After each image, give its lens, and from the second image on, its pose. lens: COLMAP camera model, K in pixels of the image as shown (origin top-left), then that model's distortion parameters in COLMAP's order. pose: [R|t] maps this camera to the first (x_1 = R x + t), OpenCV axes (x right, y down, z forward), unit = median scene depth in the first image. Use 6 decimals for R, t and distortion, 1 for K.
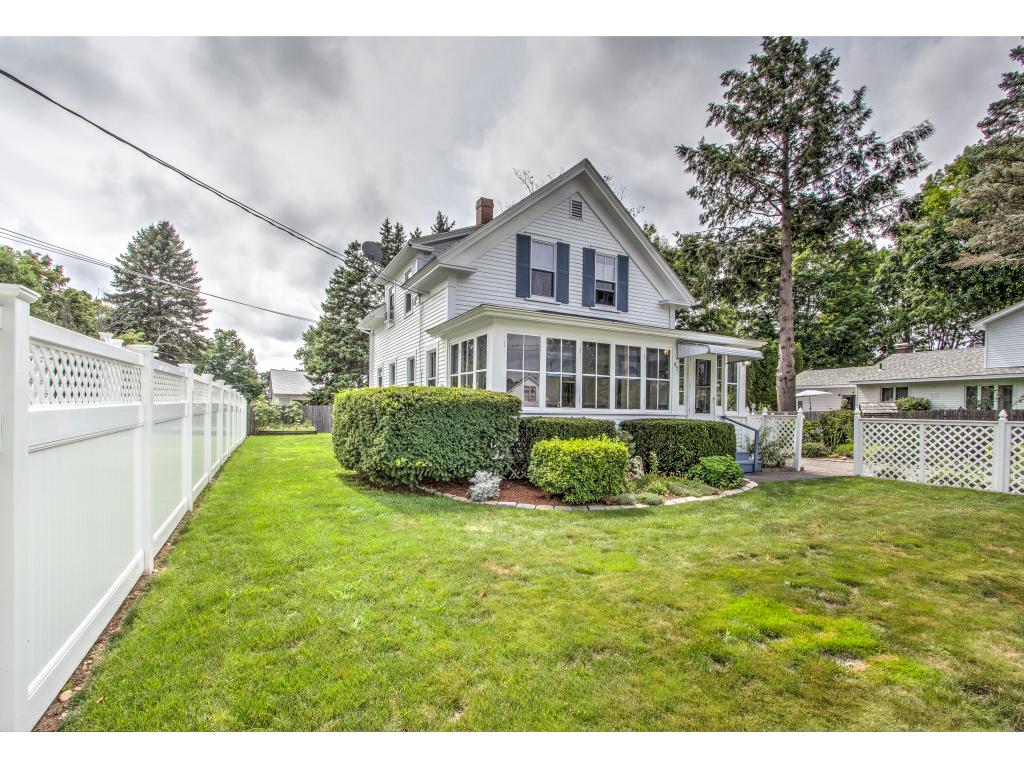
lens RADIAL K [[512.7, 0, 526.5], [0, 512.7, 409.6], [0, 0, 1]] dist [-0.001507, -0.002017]
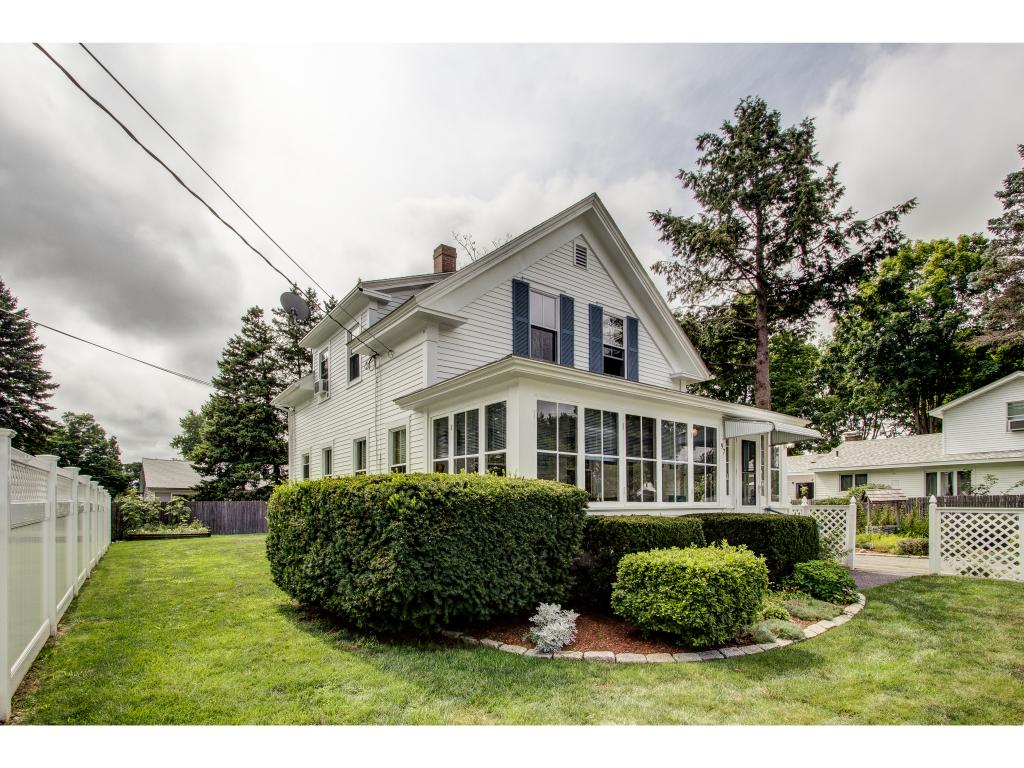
lens RADIAL K [[512.7, 0, 540.7], [0, 512.7, 496.7], [0, 0, 1]] dist [-0.001507, -0.002017]
pose [[0.979420, -0.014731, 0.201292, -0.113341], [0.016193, 0.999853, -0.005616, -0.005302], [-0.201180, 0.008760, 0.979515, 0.189232]]
